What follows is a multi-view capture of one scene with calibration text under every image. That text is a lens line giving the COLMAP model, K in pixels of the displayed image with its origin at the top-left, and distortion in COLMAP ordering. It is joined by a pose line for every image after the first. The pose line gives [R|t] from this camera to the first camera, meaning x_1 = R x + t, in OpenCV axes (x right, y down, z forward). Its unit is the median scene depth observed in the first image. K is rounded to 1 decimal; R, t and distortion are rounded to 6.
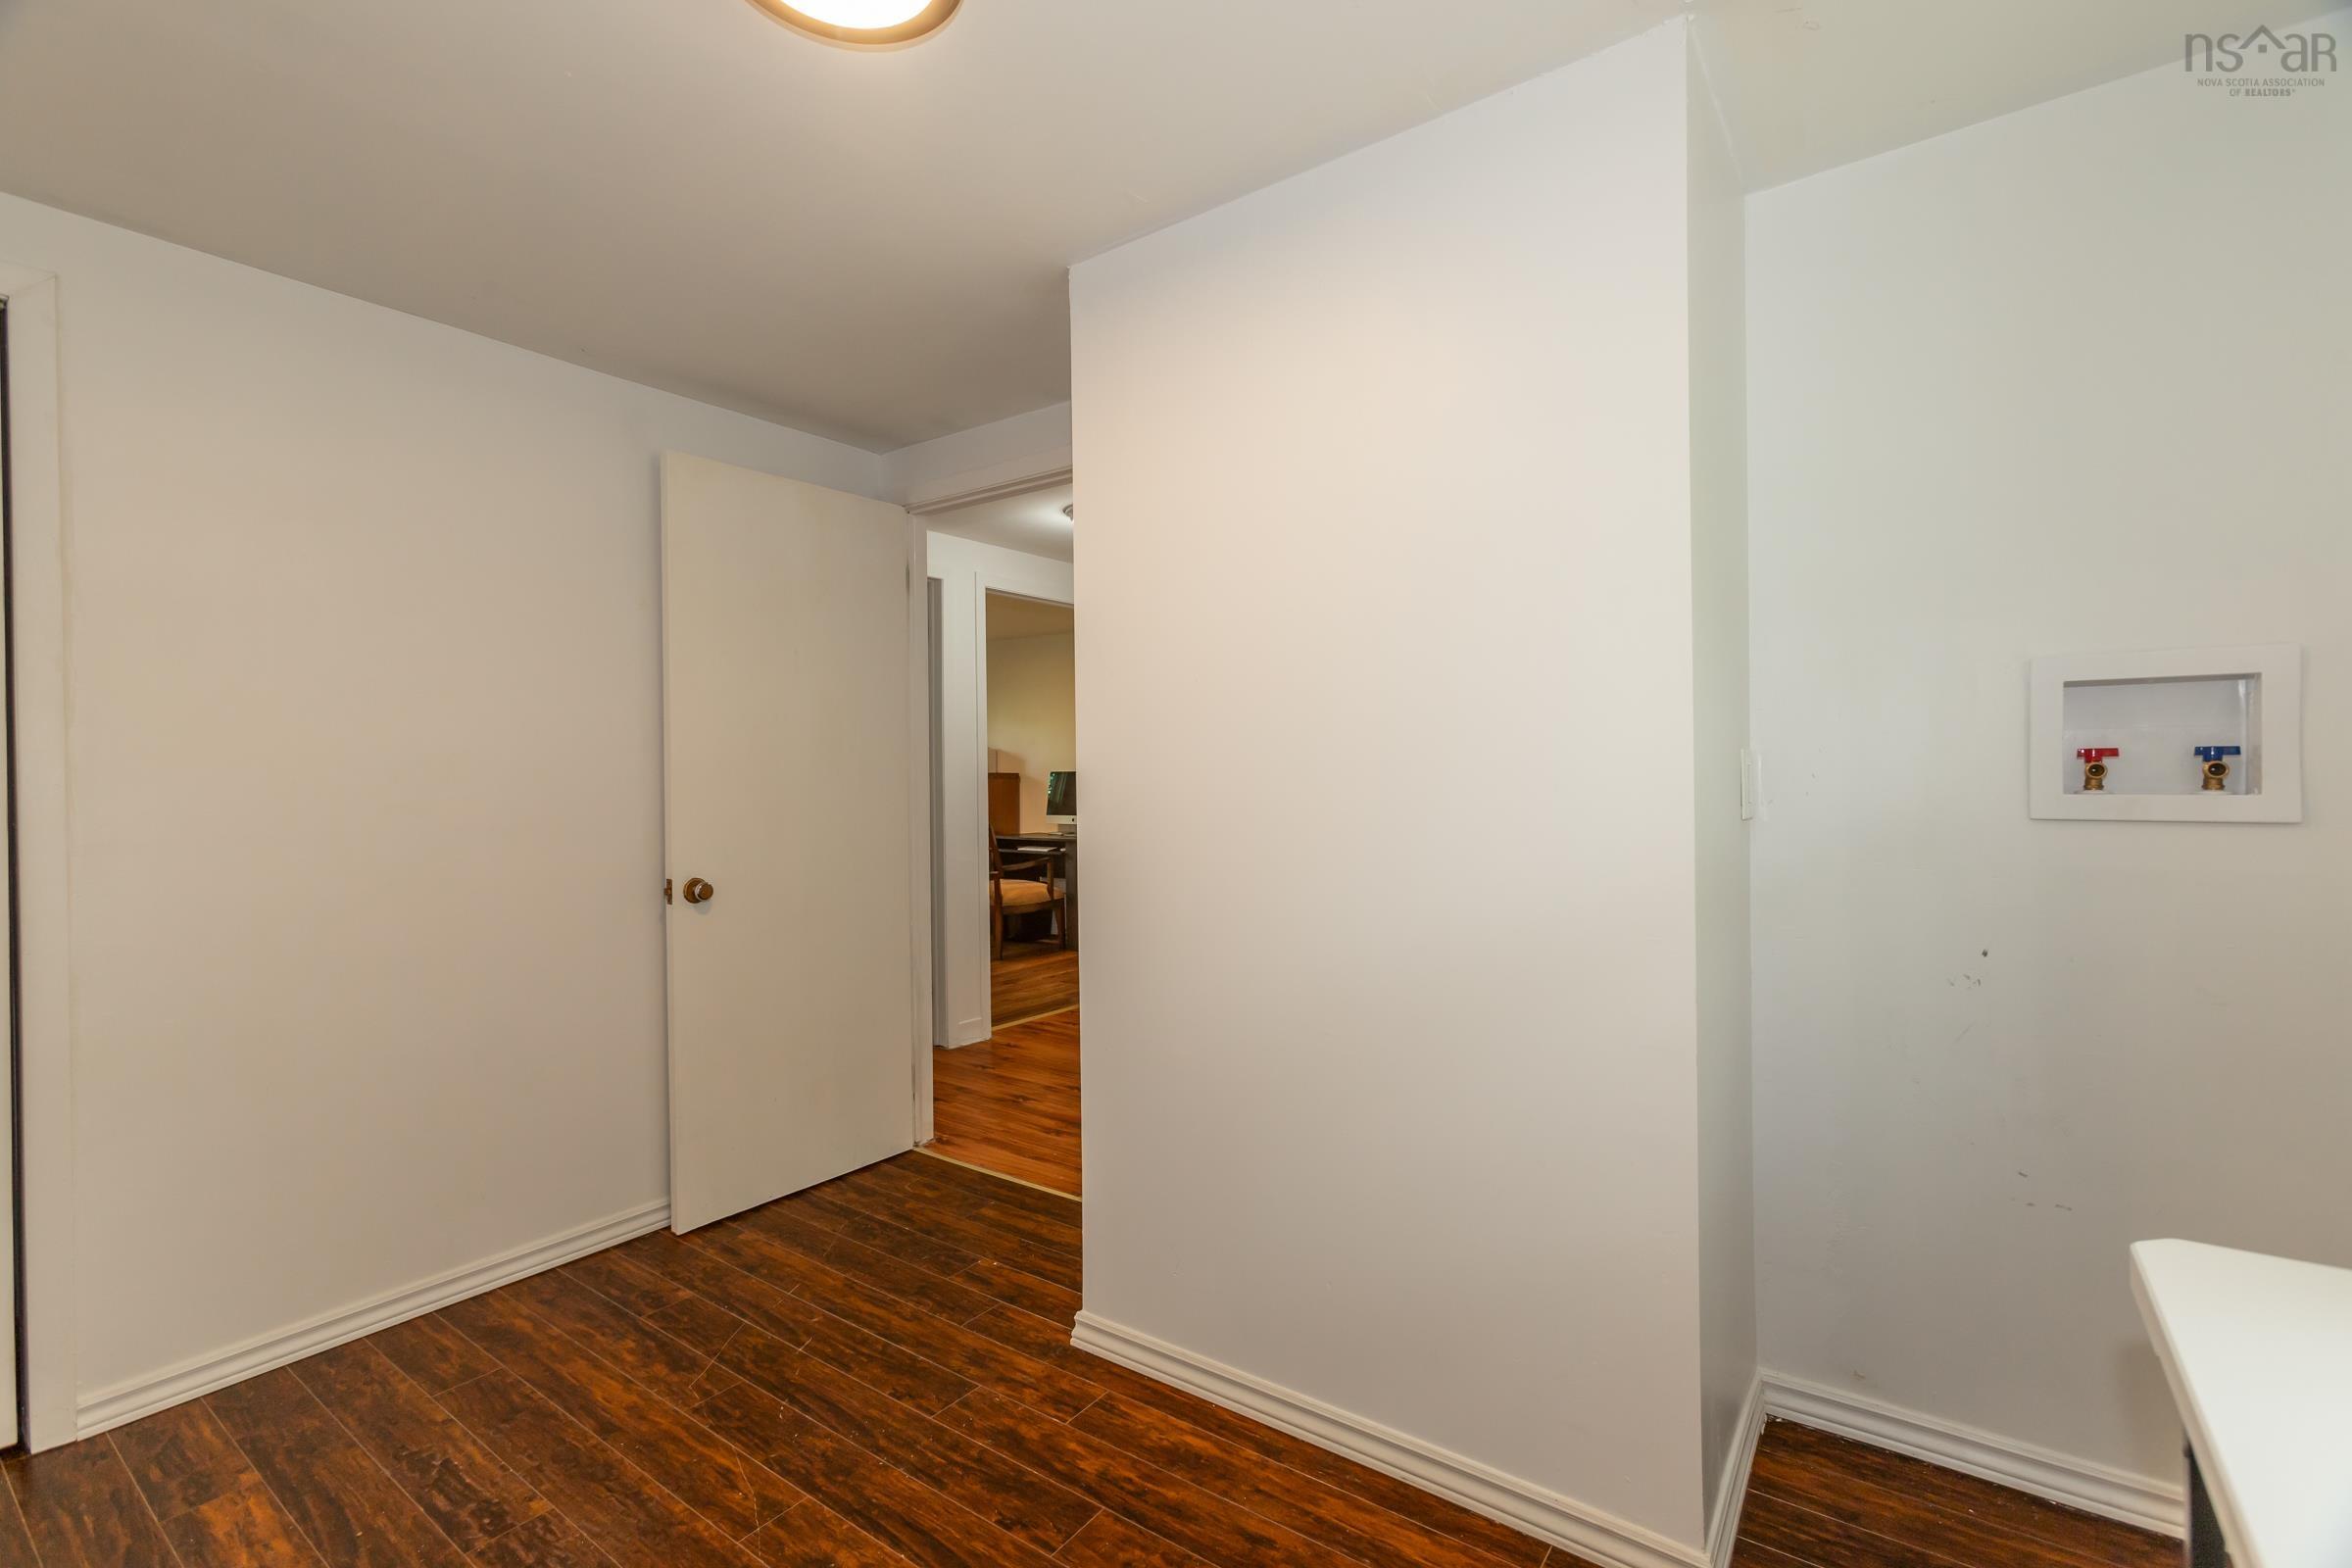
lens RADIAL K [[1041.6, 0, 1181.0], [0, 1041.6, 791.6], [0, 0, 1]] dist [-0.001506, -0.000267]
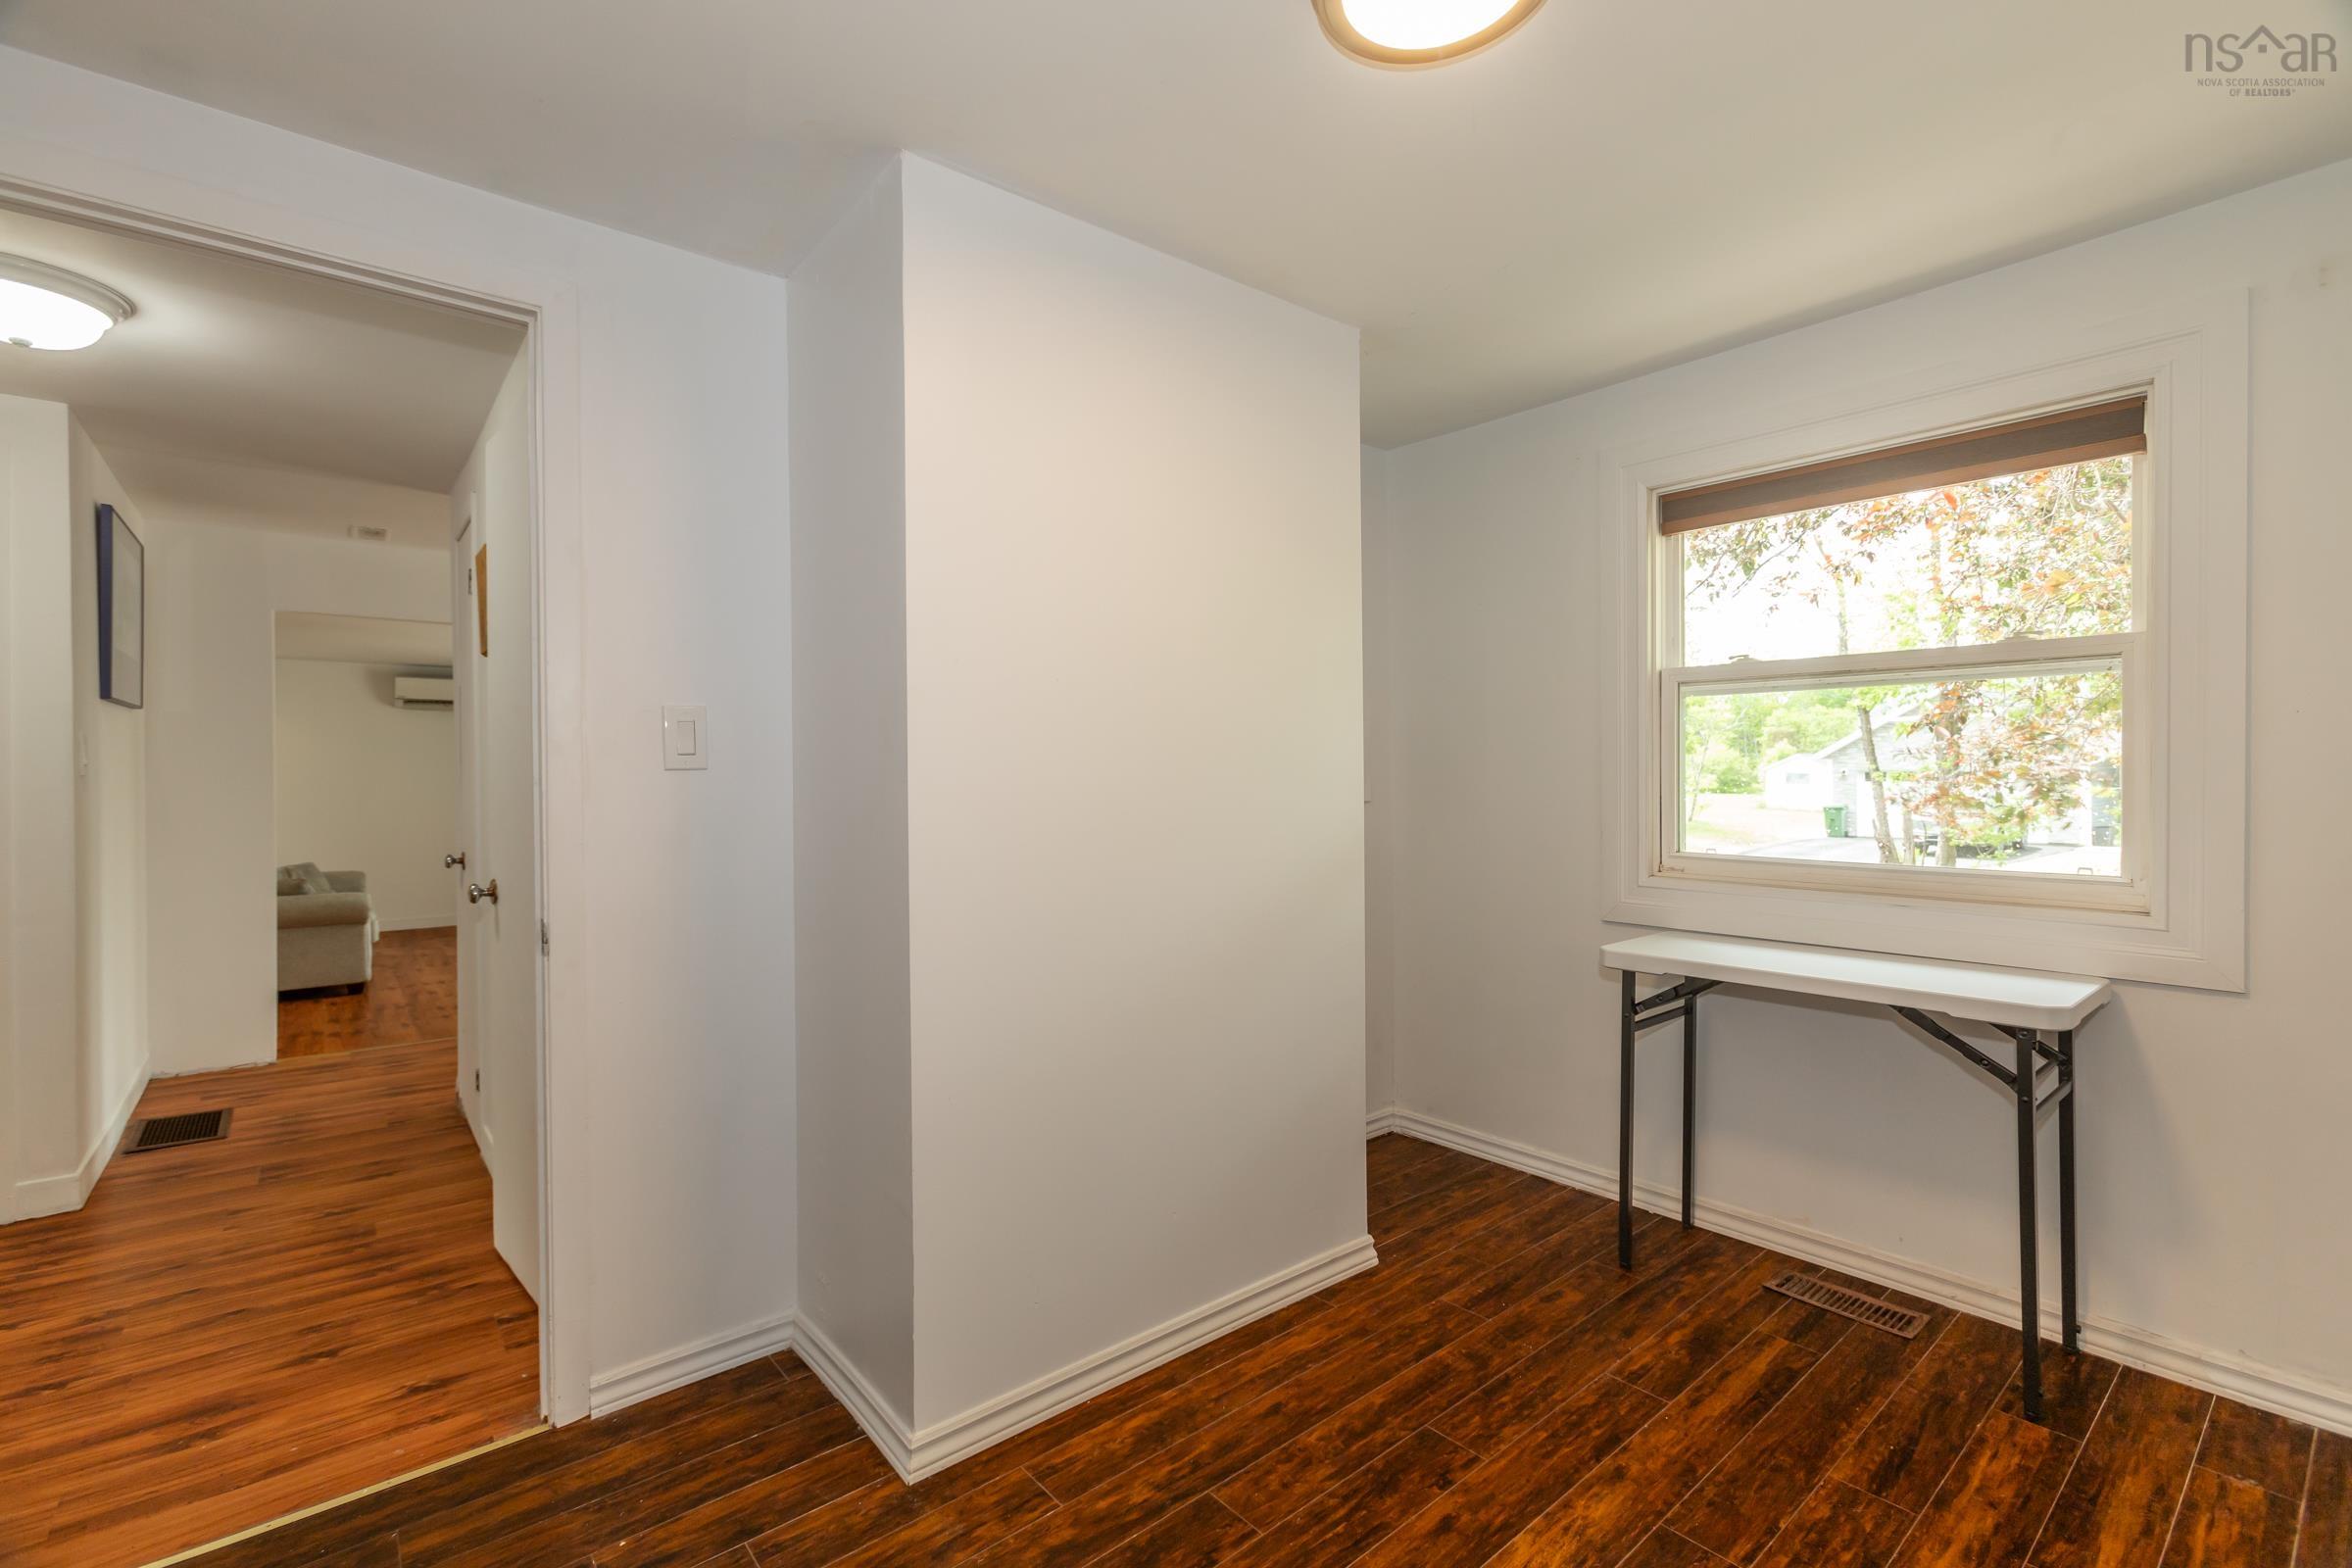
lens RADIAL K [[1041.6, 0, 1177.6], [0, 1041.6, 774.2], [0, 0, 1]] dist [-0.001506, -0.000267]
pose [[0.244689, 0.004902, 0.969589, -0.985073], [0.015737, 0.999835, -0.009026, -0.007620], [-0.969474, 0.017467, 0.244572, 0.700408]]
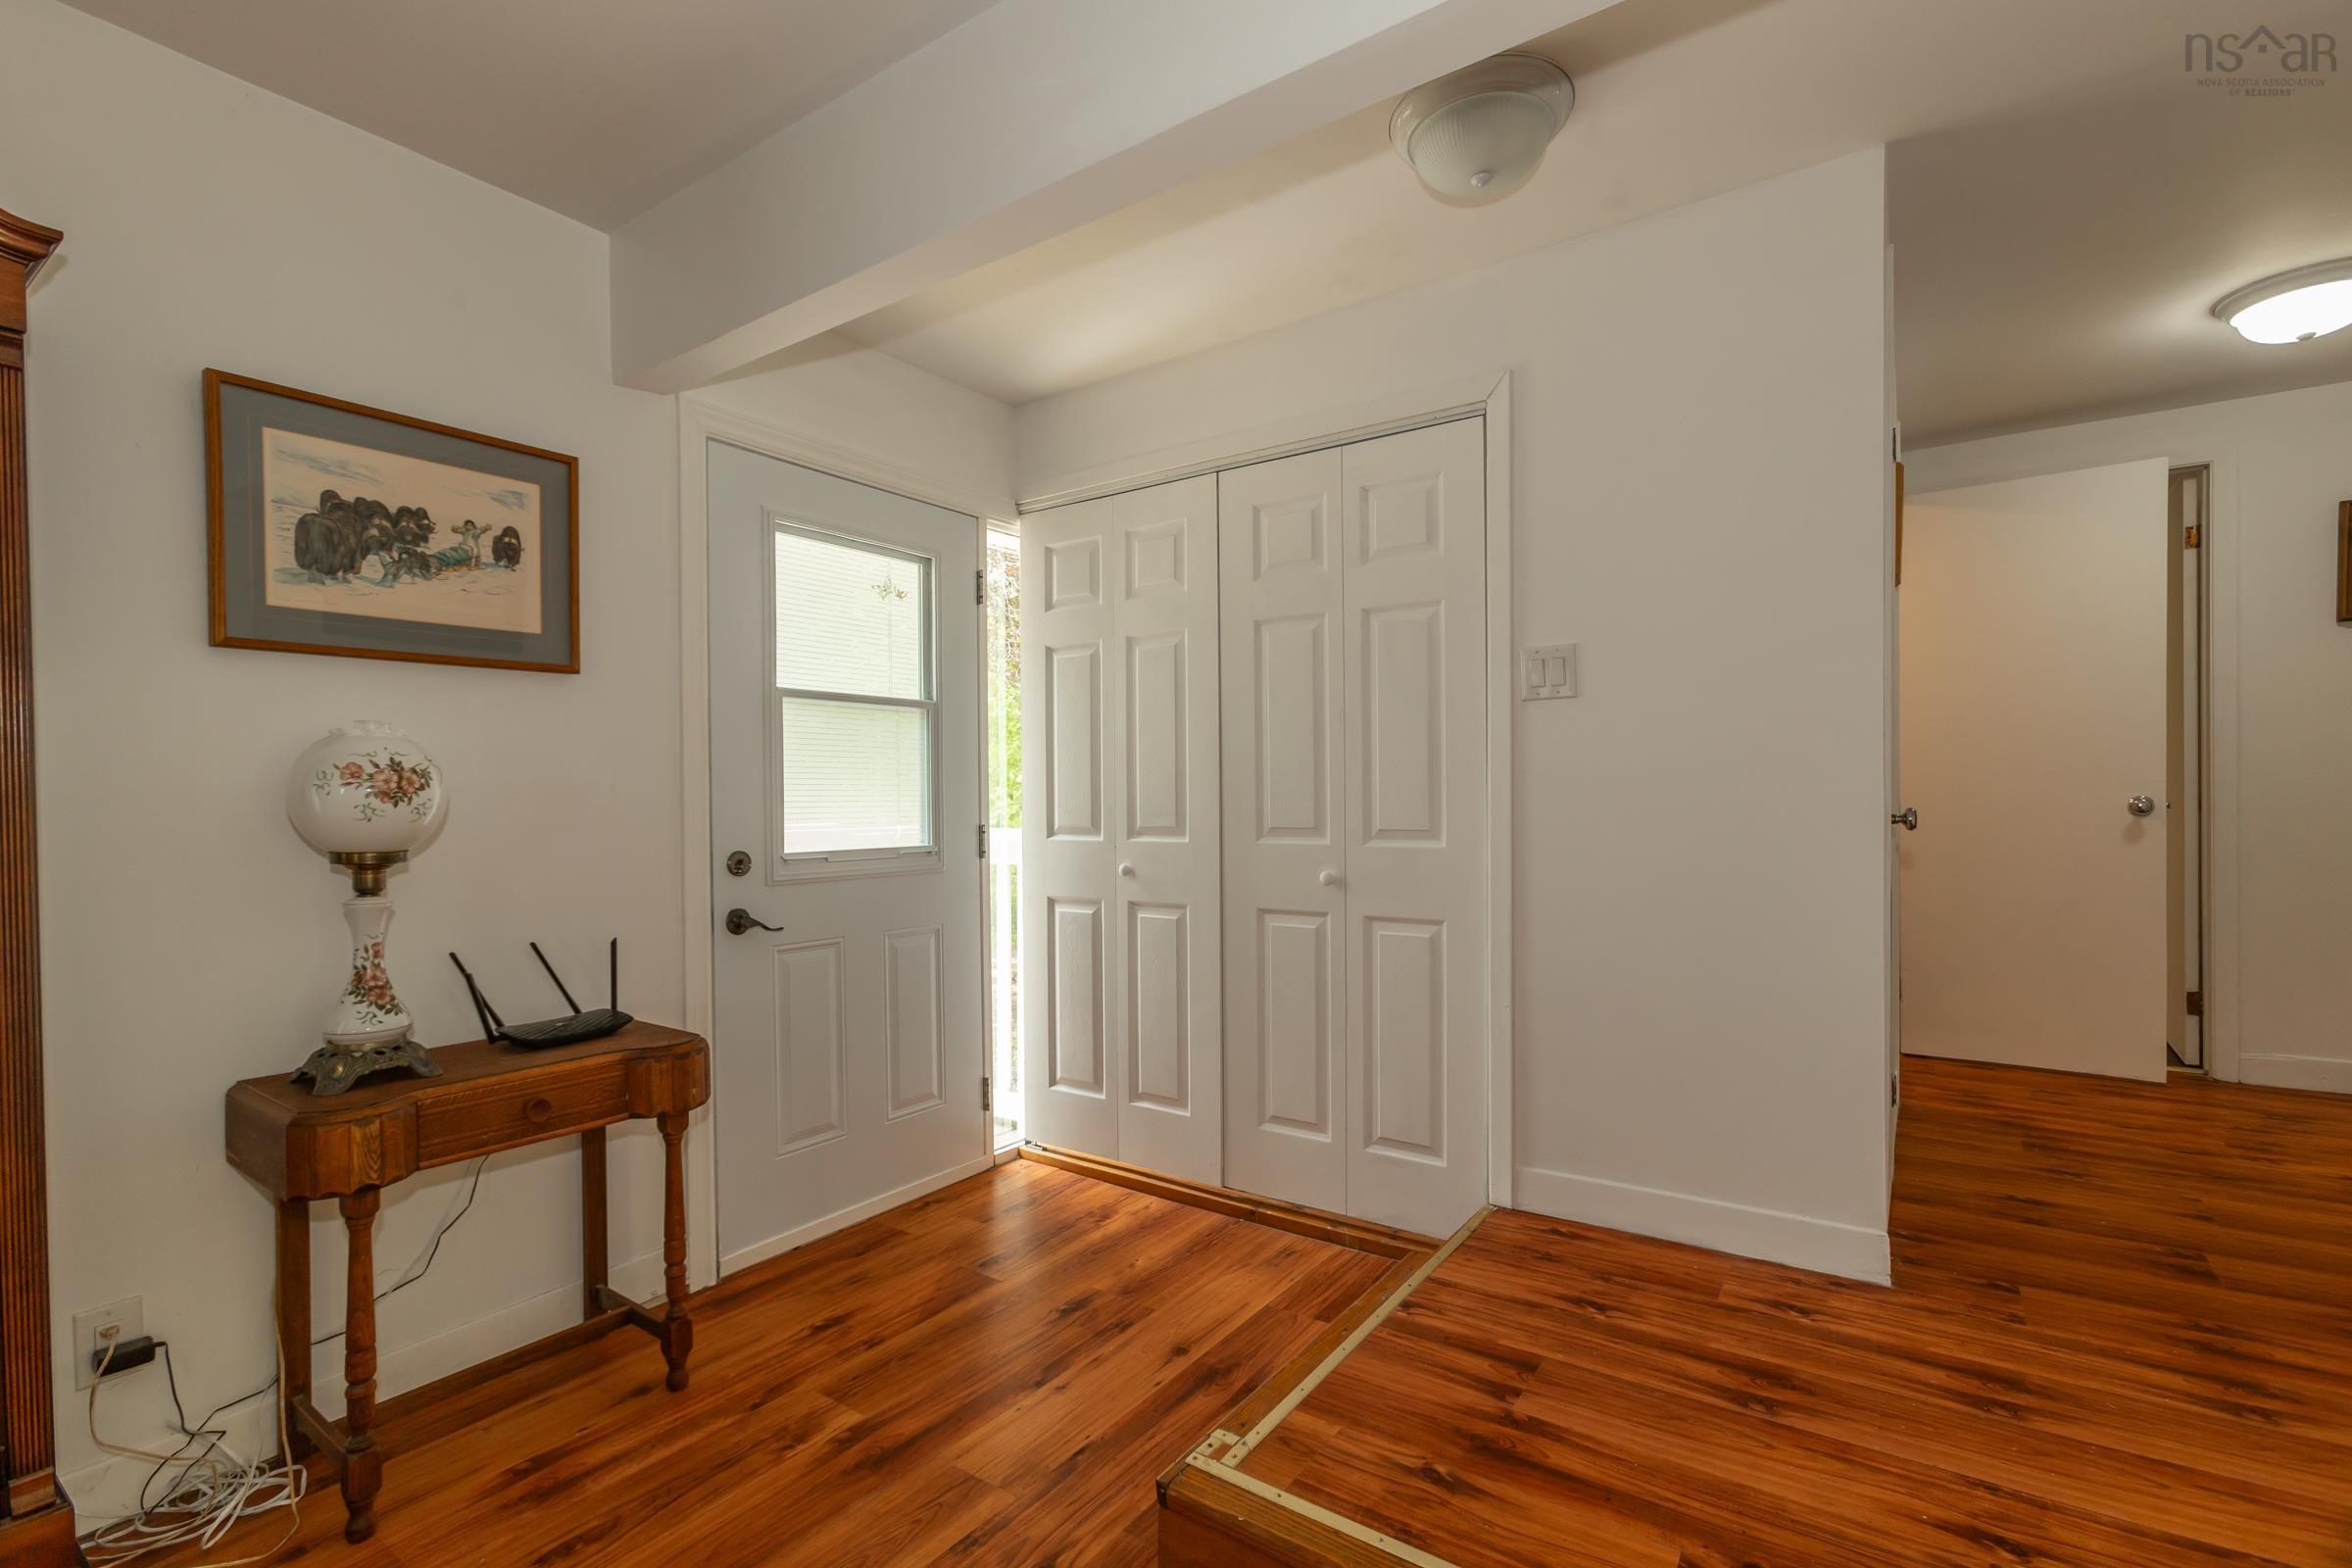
lens RADIAL K [[1041.6, 0, 1171.4], [0, 1041.6, 798.5], [0, 0, 1]] dist [-0.001506, -0.000267]
pose [[-0.999689, 0.021096, -0.013326, 1.385063], [0.021042, 0.999770, 0.004219, 0.064093], [0.013412, 0.003937, -0.999902, 3.630386]]
